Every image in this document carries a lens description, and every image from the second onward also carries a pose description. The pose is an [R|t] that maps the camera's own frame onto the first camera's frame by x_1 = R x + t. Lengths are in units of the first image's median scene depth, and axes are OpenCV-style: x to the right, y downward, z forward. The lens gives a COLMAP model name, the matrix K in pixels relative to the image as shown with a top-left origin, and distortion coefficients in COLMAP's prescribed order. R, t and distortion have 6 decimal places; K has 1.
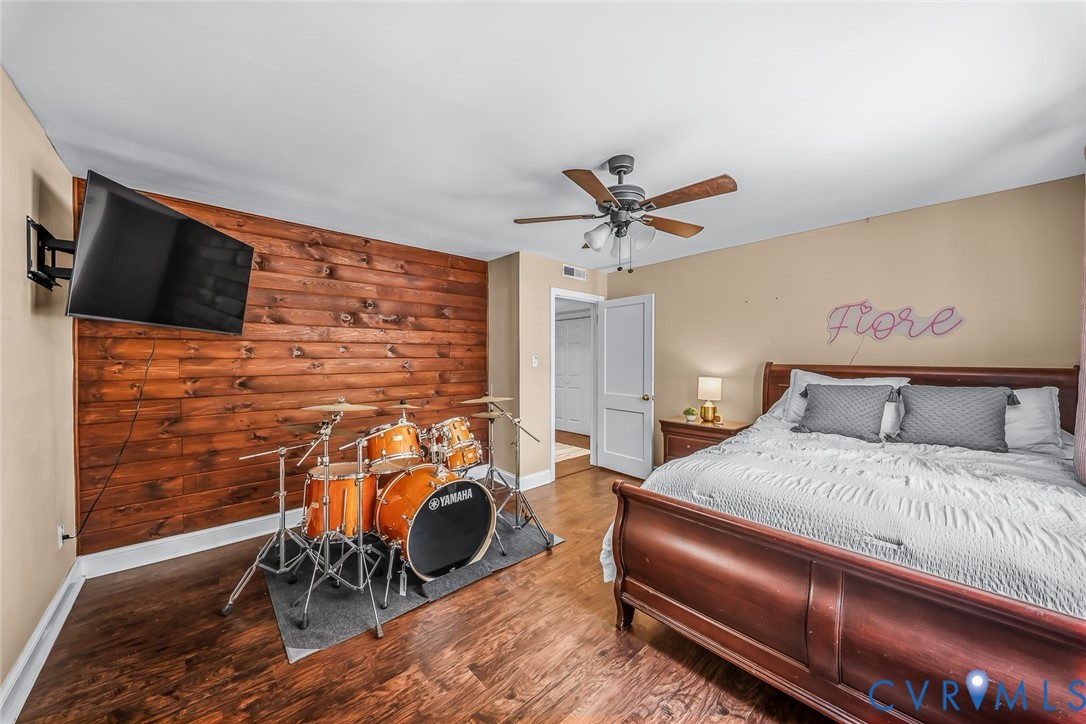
lens RADIAL K [[385.4, 0, 542.6], [0, 385.4, 359.1], [0, 0, 1]] dist [0.000061, -0.003048]
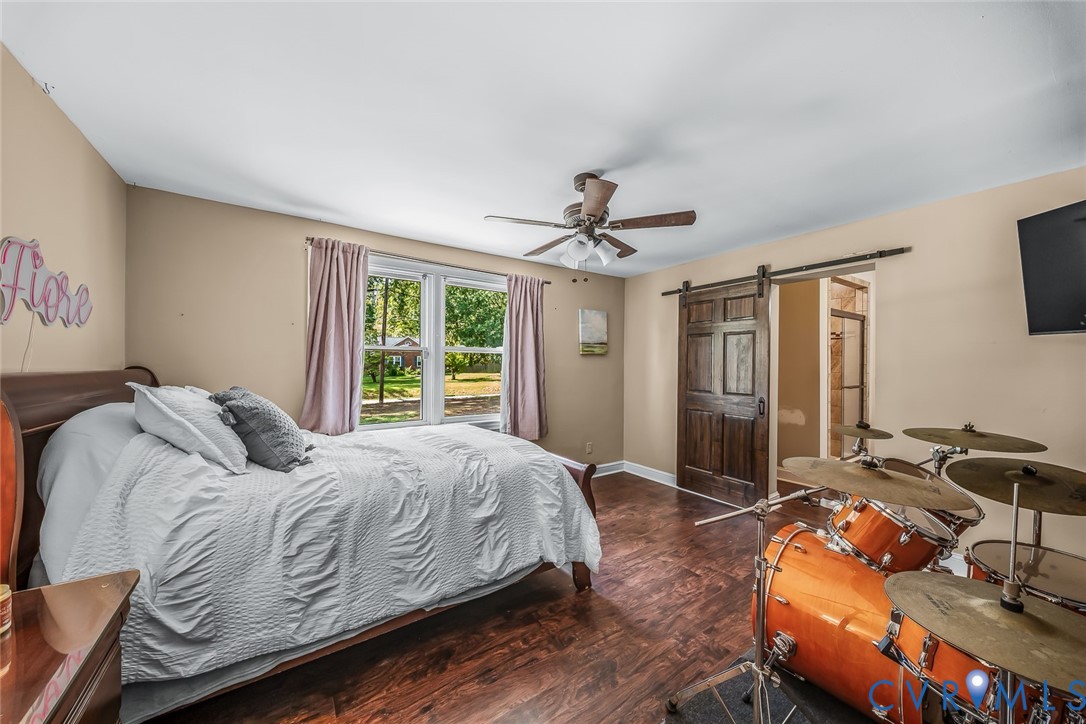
lens RADIAL K [[385.4, 0, 542.6], [0, 385.4, 359.1], [0, 0, 1]] dist [0.000061, -0.003048]
pose [[-0.990614, -0.003979, 0.136632, 0.175191], [-0.003817, 0.999992, 0.001446, -0.018734], [-0.136637, 0.000910, -0.990621, 2.158180]]
